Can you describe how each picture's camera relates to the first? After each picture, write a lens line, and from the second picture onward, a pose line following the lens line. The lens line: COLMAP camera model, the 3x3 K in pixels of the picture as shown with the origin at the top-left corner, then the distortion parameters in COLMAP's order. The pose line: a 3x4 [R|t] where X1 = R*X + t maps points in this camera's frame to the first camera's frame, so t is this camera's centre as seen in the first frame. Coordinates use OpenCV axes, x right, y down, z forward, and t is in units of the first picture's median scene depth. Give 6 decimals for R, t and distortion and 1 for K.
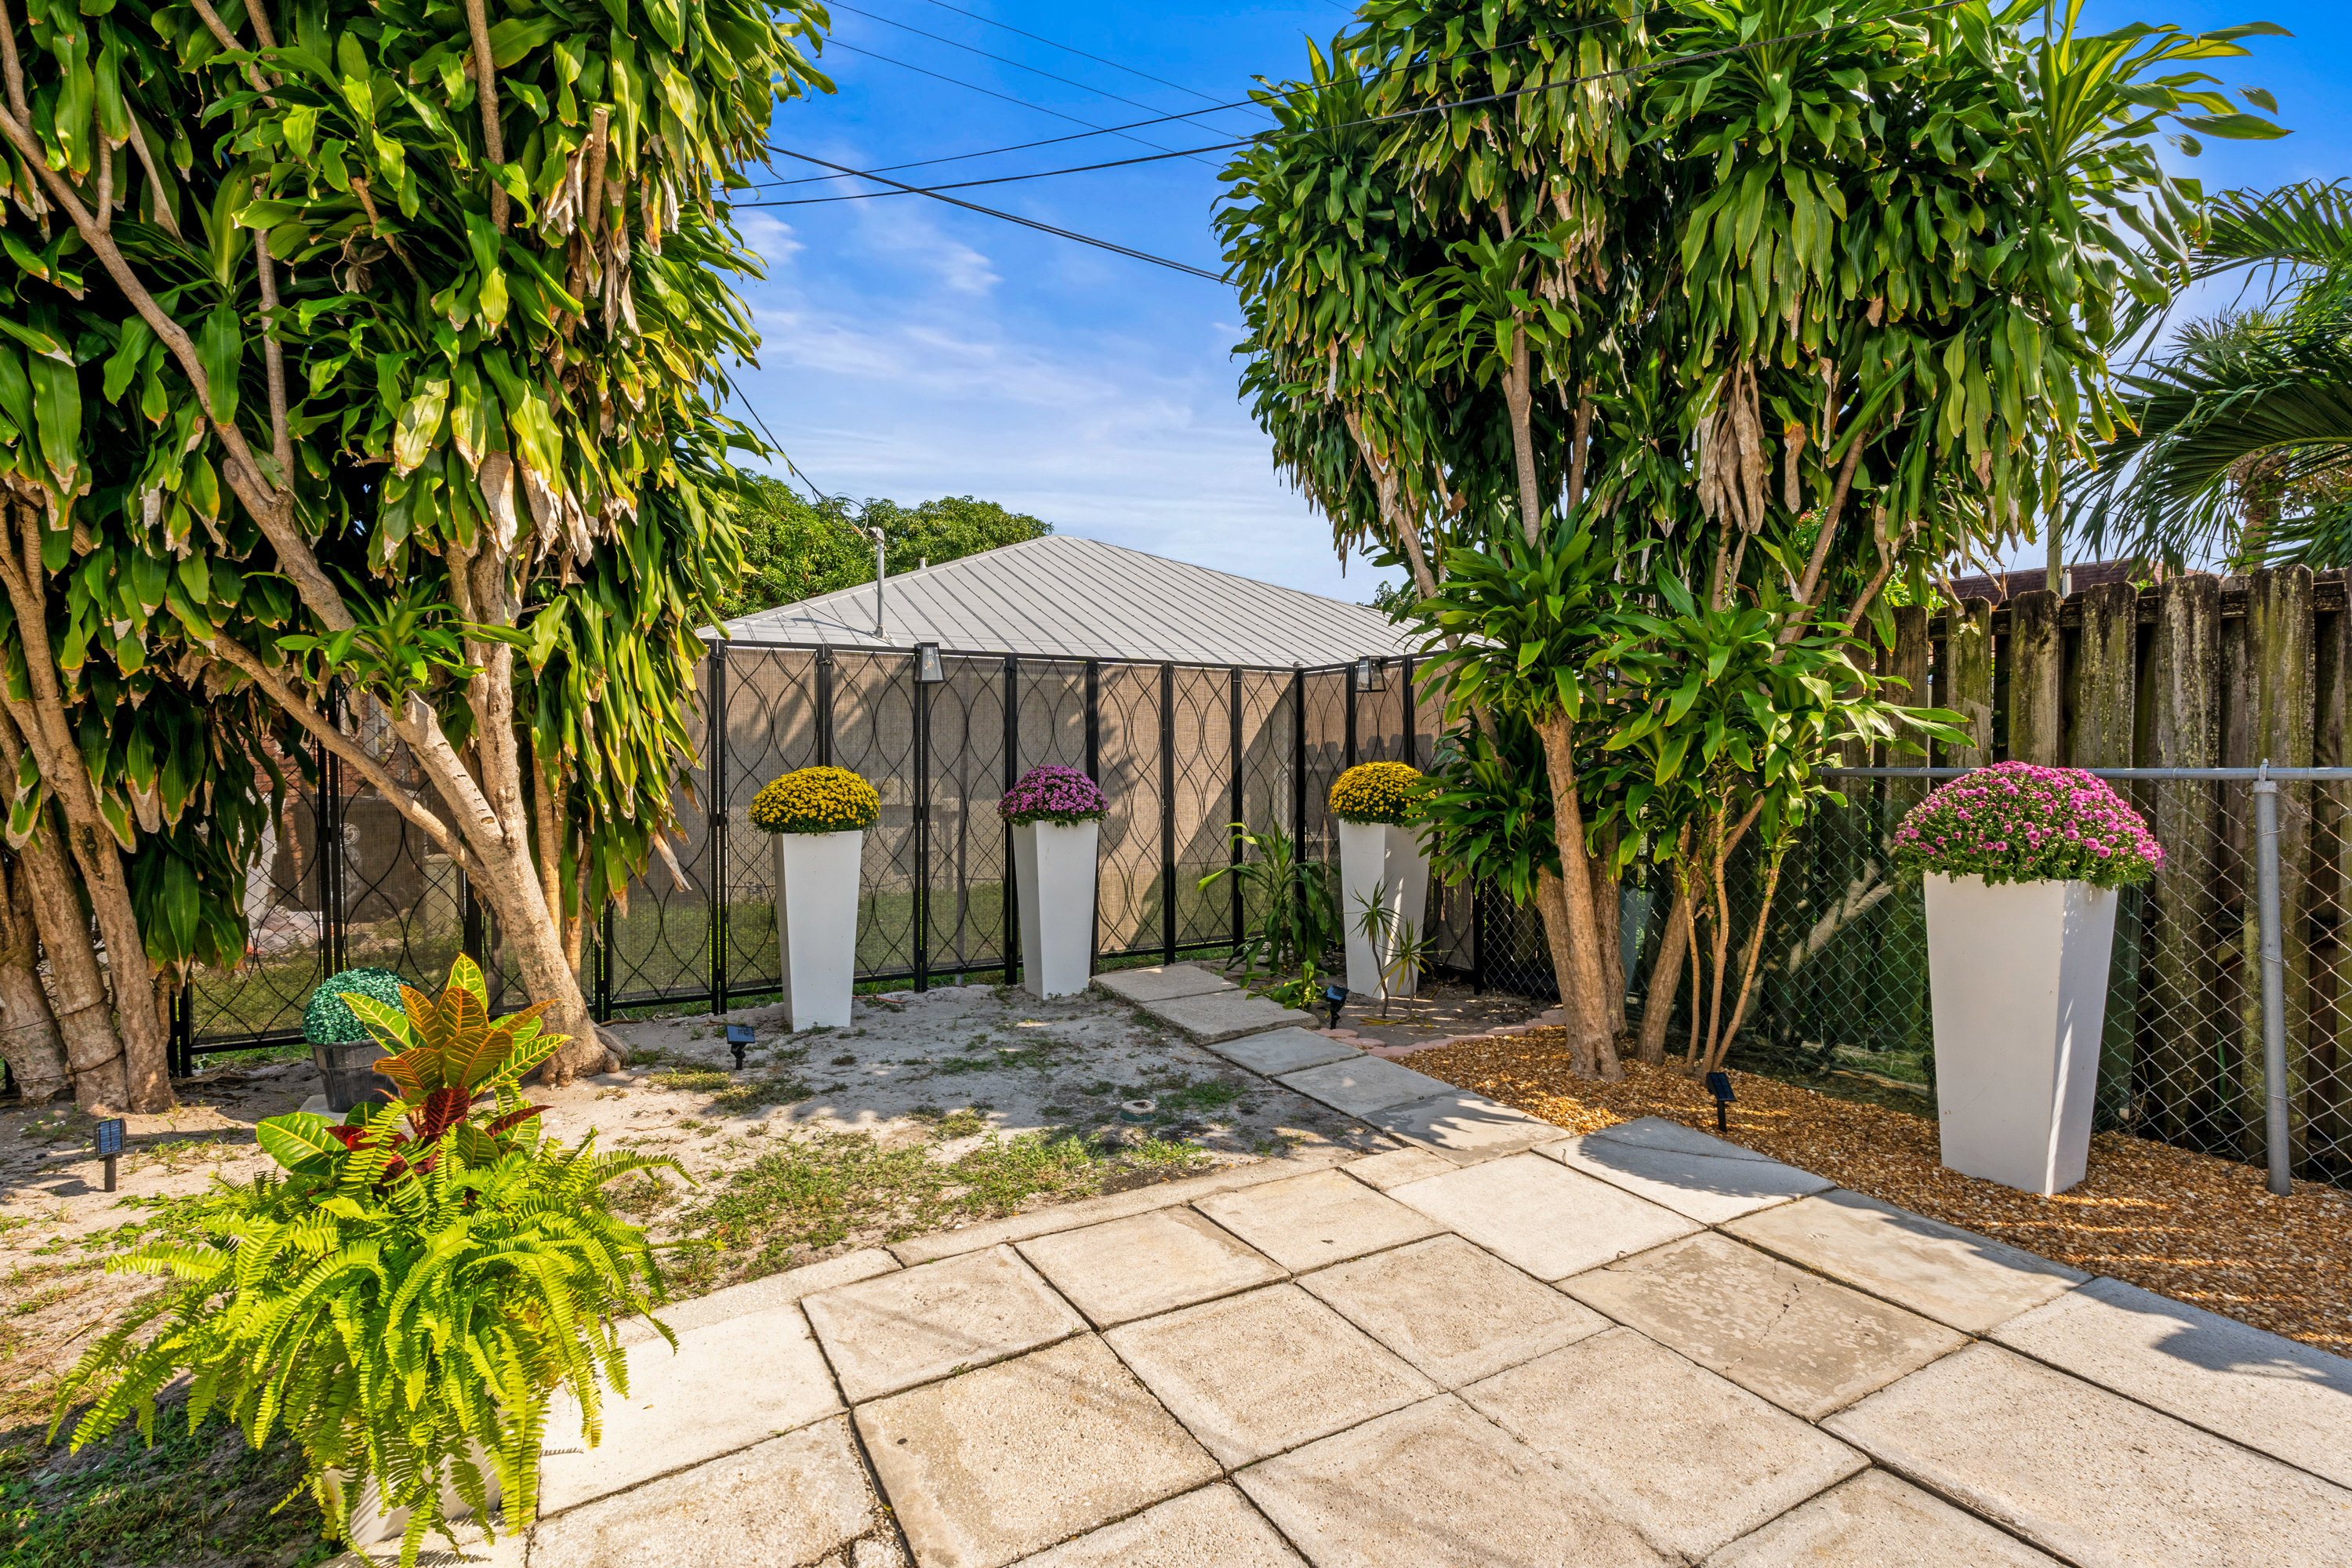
lens RADIAL K [[1062.2, 0, 1164.6], [0, 1062.2, 782.0], [0, 0, 1]] dist [0.002100, 0.000158]
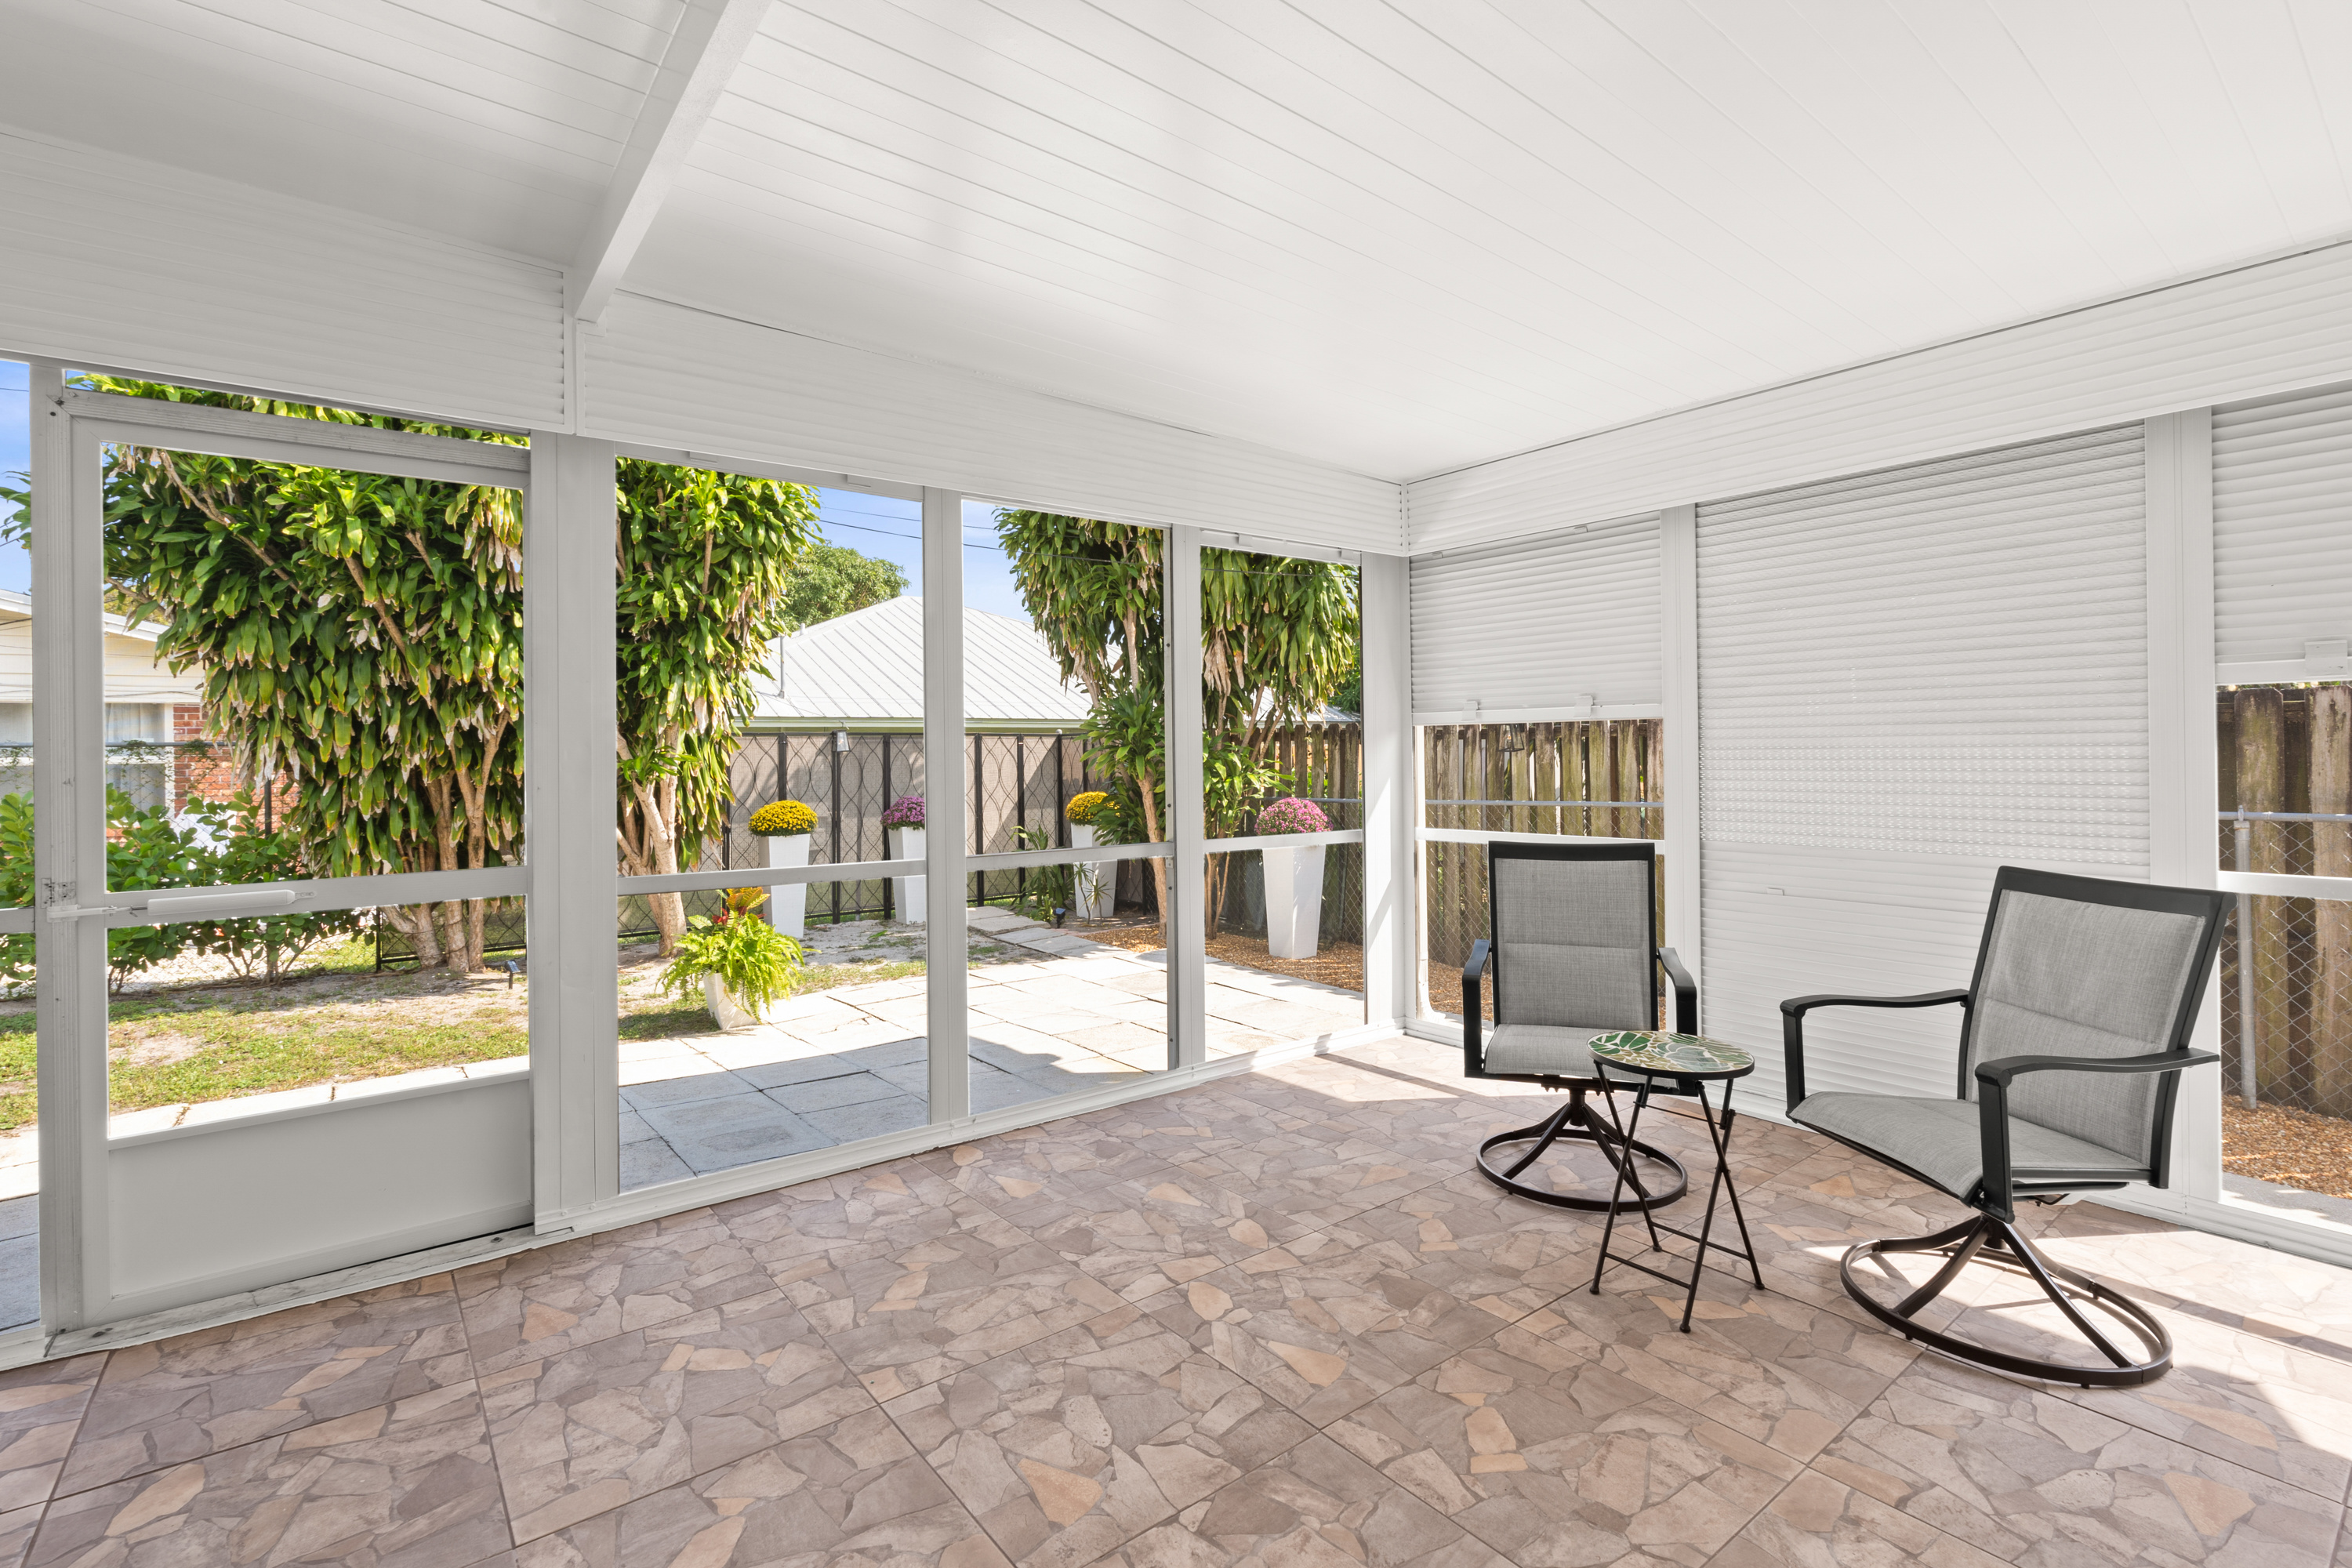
lens RADIAL K [[1062.2, 0, 1195.3], [0, 1062.2, 767.0], [0, 0, 1]] dist [0.002100, 0.000158]
pose [[0.986614, -0.009677, 0.162784, 0.080587], [0.011818, 0.999856, -0.012189, -0.038660], [-0.162643, 0.013949, 0.986586, -0.889359]]
